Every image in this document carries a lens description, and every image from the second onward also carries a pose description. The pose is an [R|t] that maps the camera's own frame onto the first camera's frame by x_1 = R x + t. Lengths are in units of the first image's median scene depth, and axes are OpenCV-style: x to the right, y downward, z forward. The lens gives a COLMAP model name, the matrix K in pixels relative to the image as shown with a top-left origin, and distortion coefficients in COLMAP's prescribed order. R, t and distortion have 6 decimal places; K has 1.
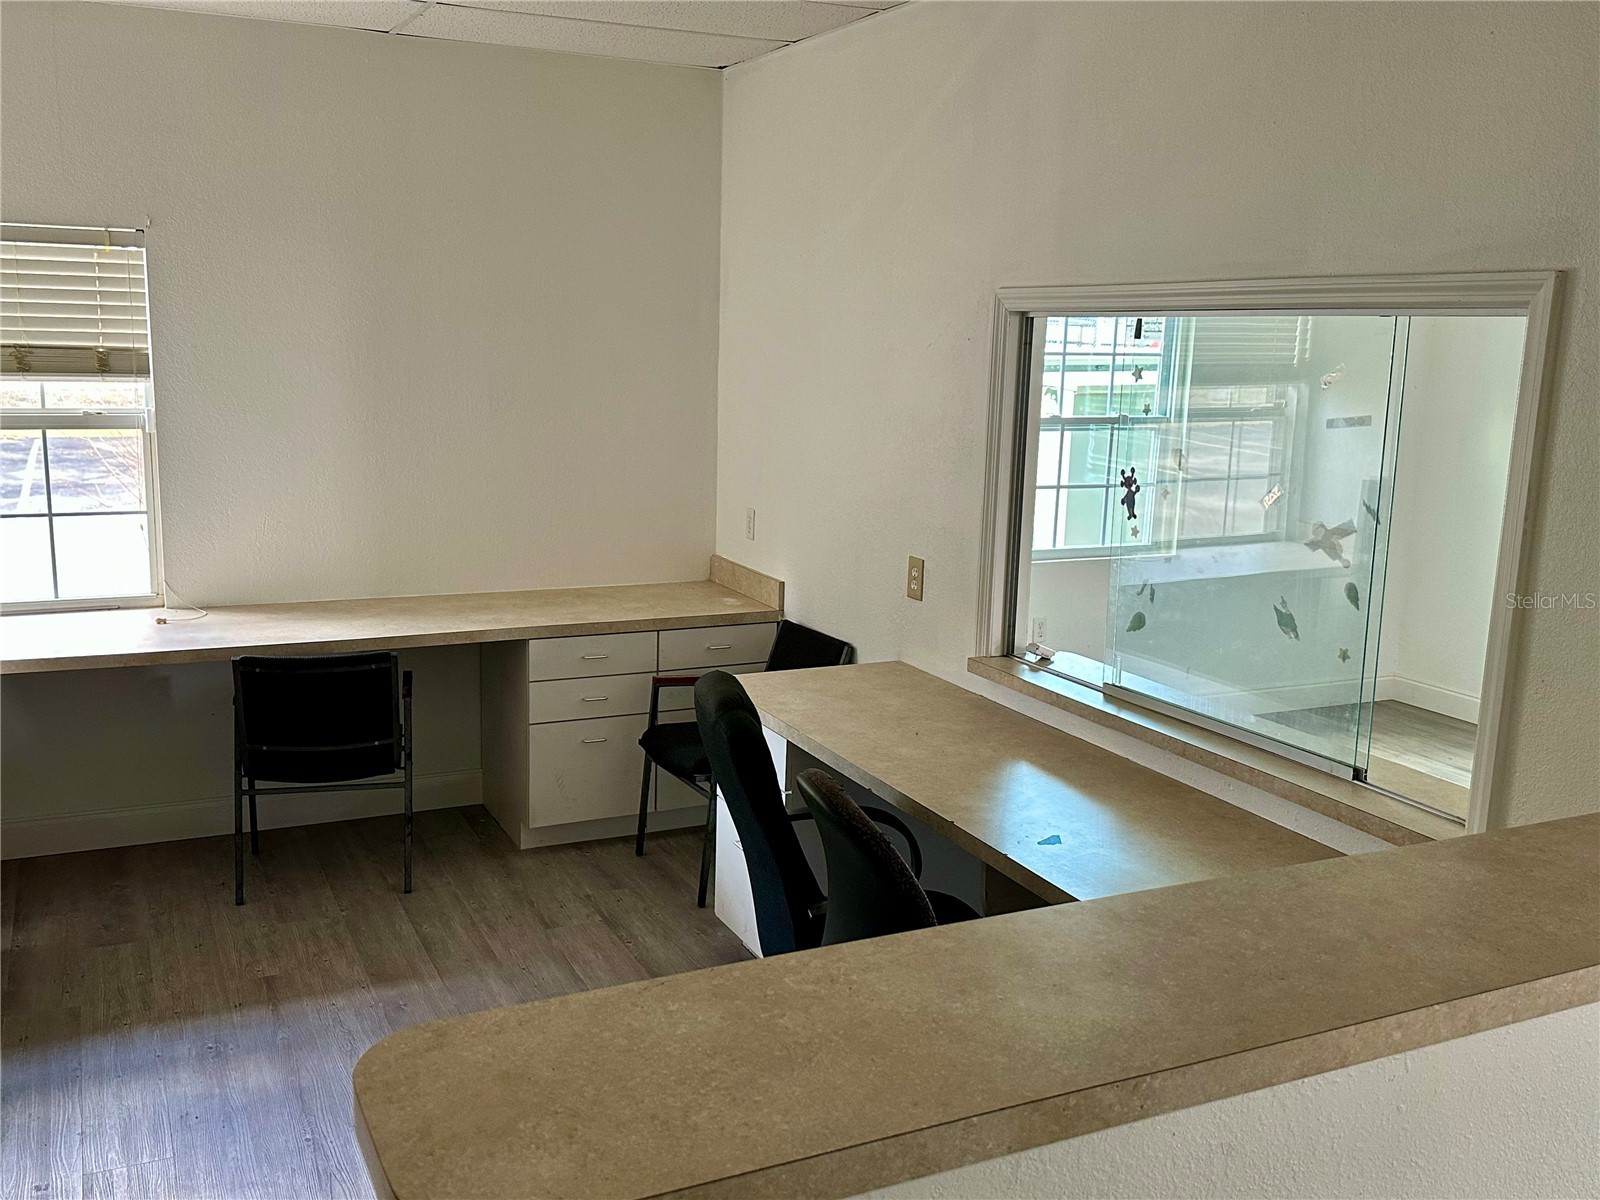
lens RADIAL K [[1444.9, 0, 808.0], [0, 1444.9, 600.5], [0, 0, 1]] dist [0.146925, -0.252148]
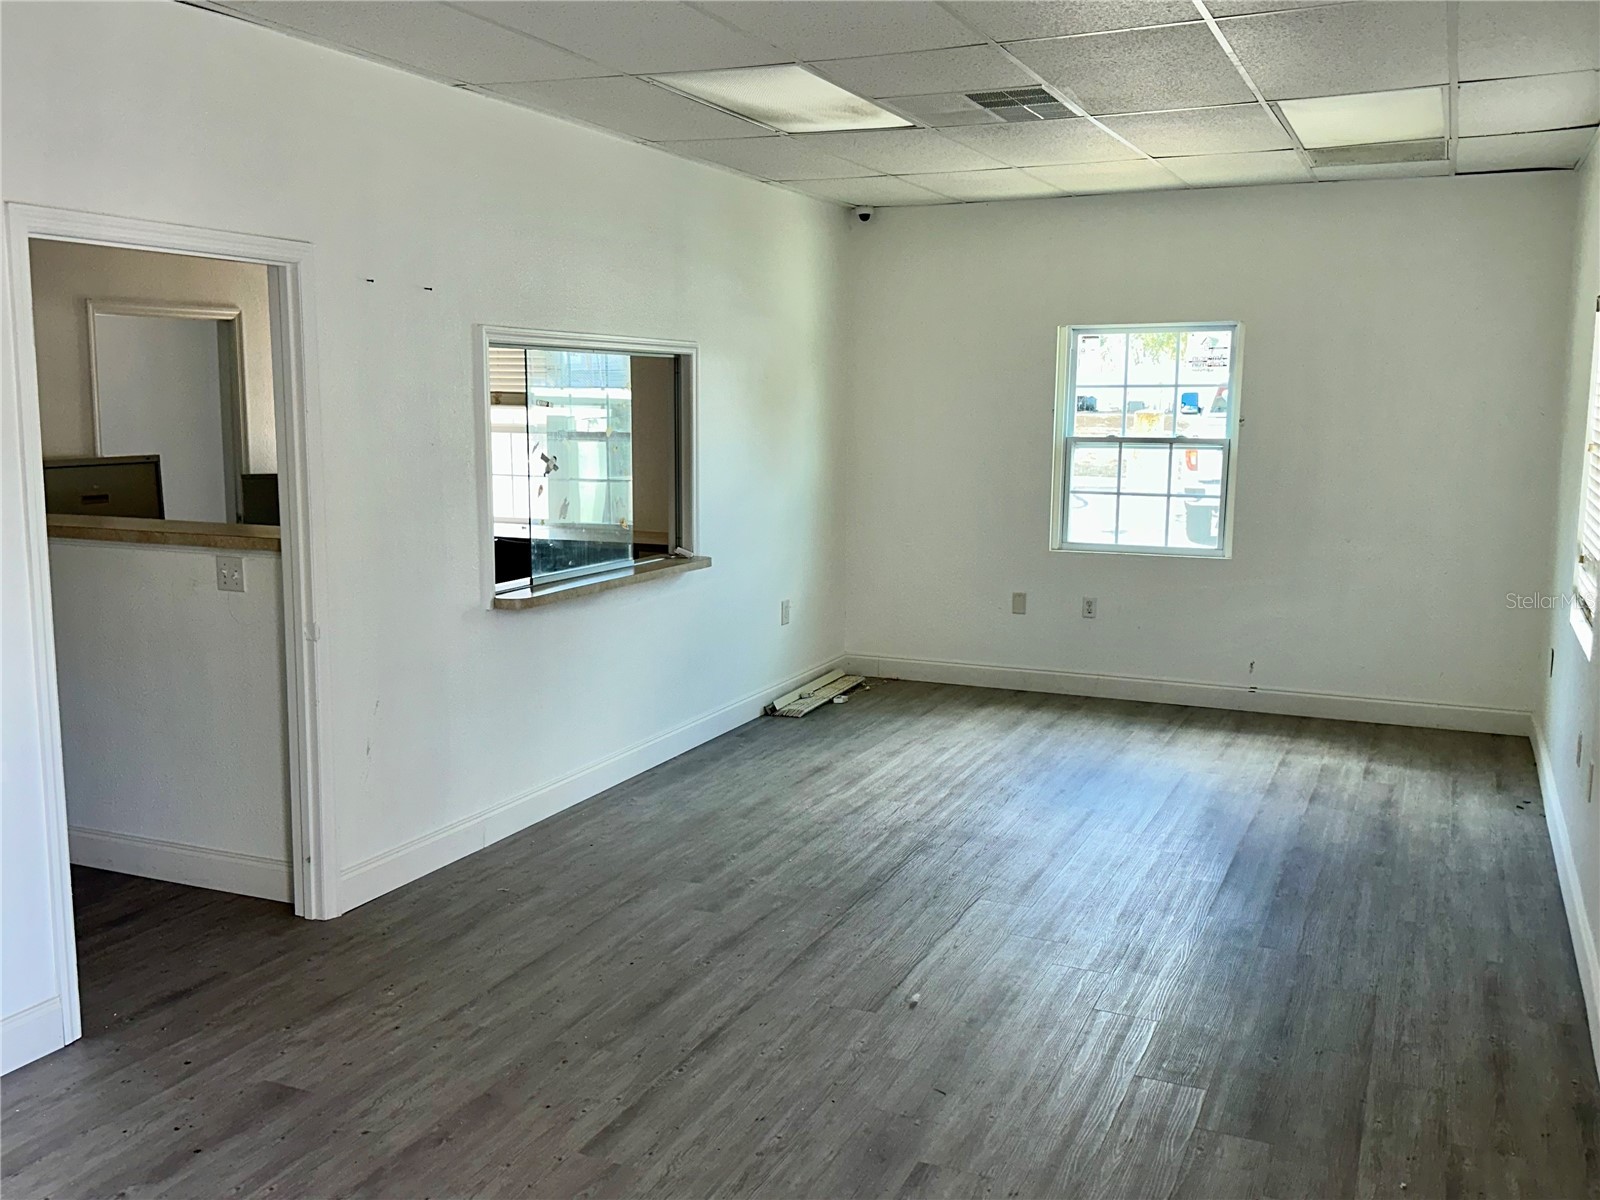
lens RADIAL K [[1444.9, 0, 808.0], [0, 1444.9, 600.5], [0, 0, 1]] dist [0.146925, -0.252148]
pose [[0.646505, 0.084006, -0.758271, 1.466965], [-0.128701, 0.991683, 0.000134, 0.073396], [0.751976, 0.097504, 0.651940, -0.010200]]
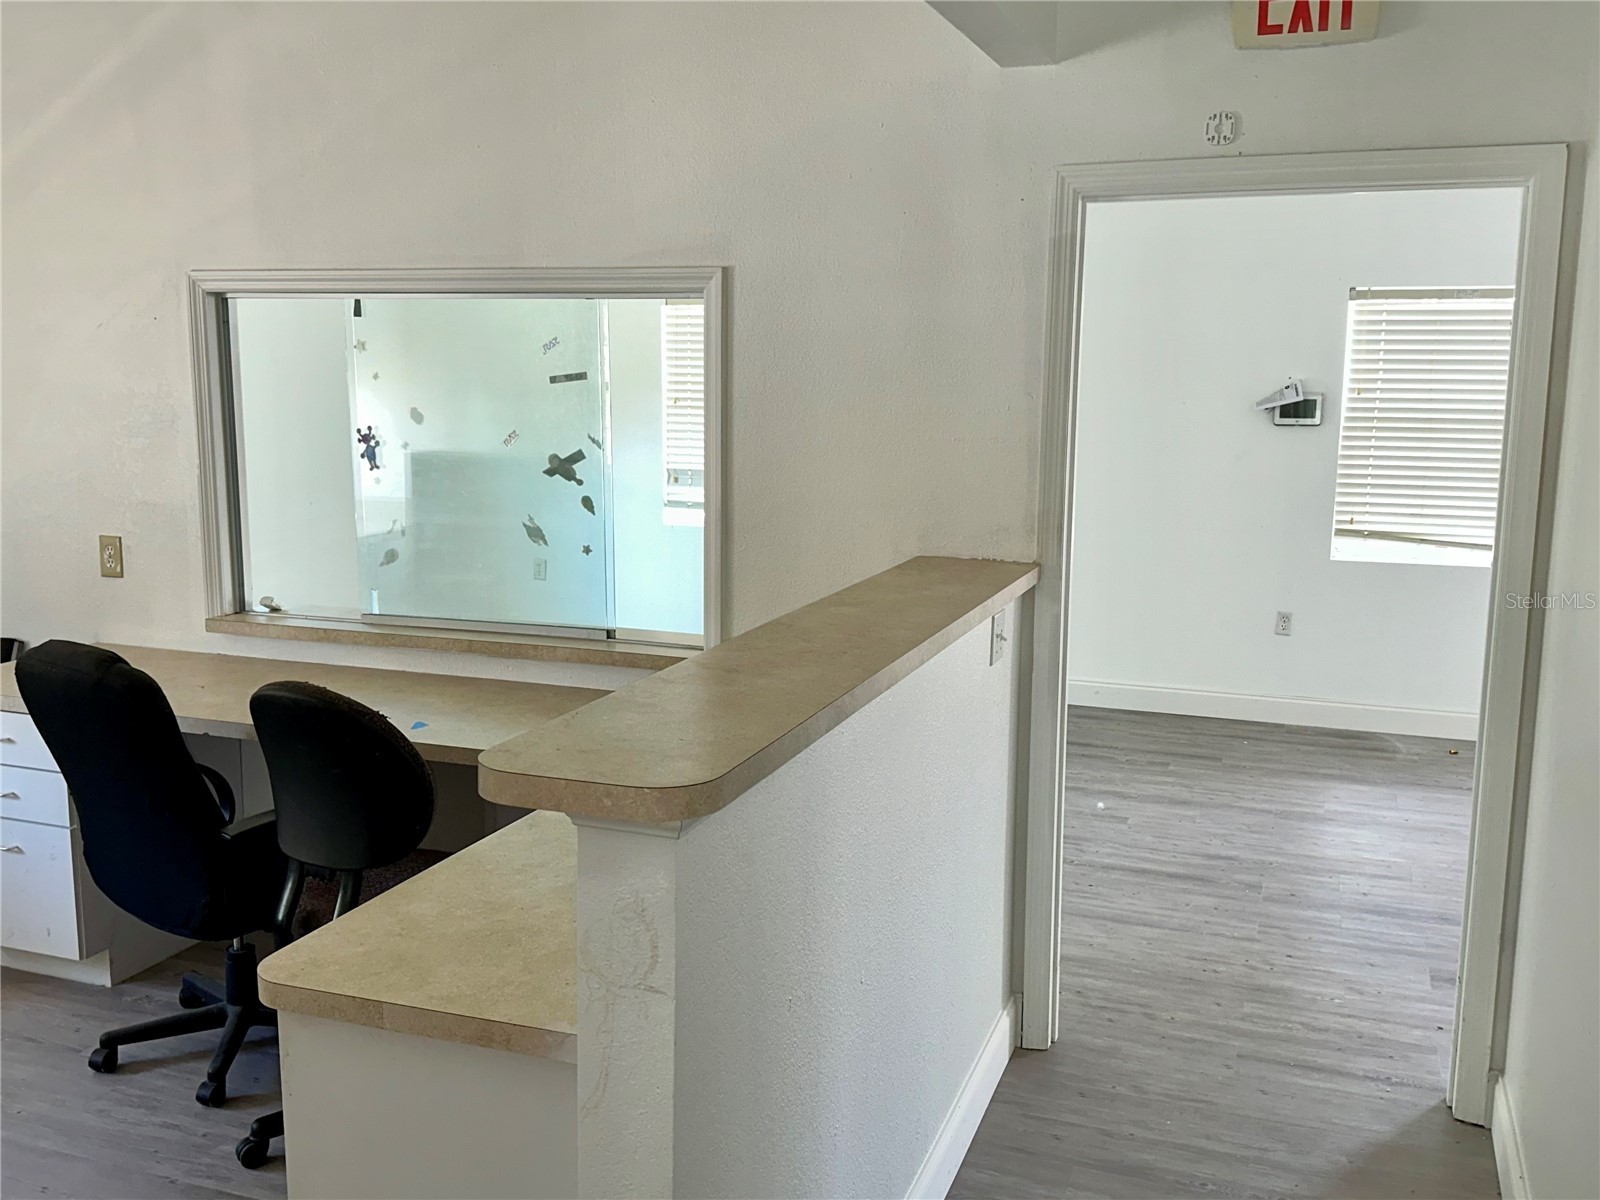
lens RADIAL K [[1444.9, 0, 808.0], [0, 1444.9, 600.5], [0, 0, 1]] dist [0.146925, -0.252148]
pose [[0.712895, -0.128756, 0.689349, -0.358008], [0.136094, 0.989713, 0.044115, 0.044519], [-0.687938, 0.062366, 0.723084, -0.090899]]
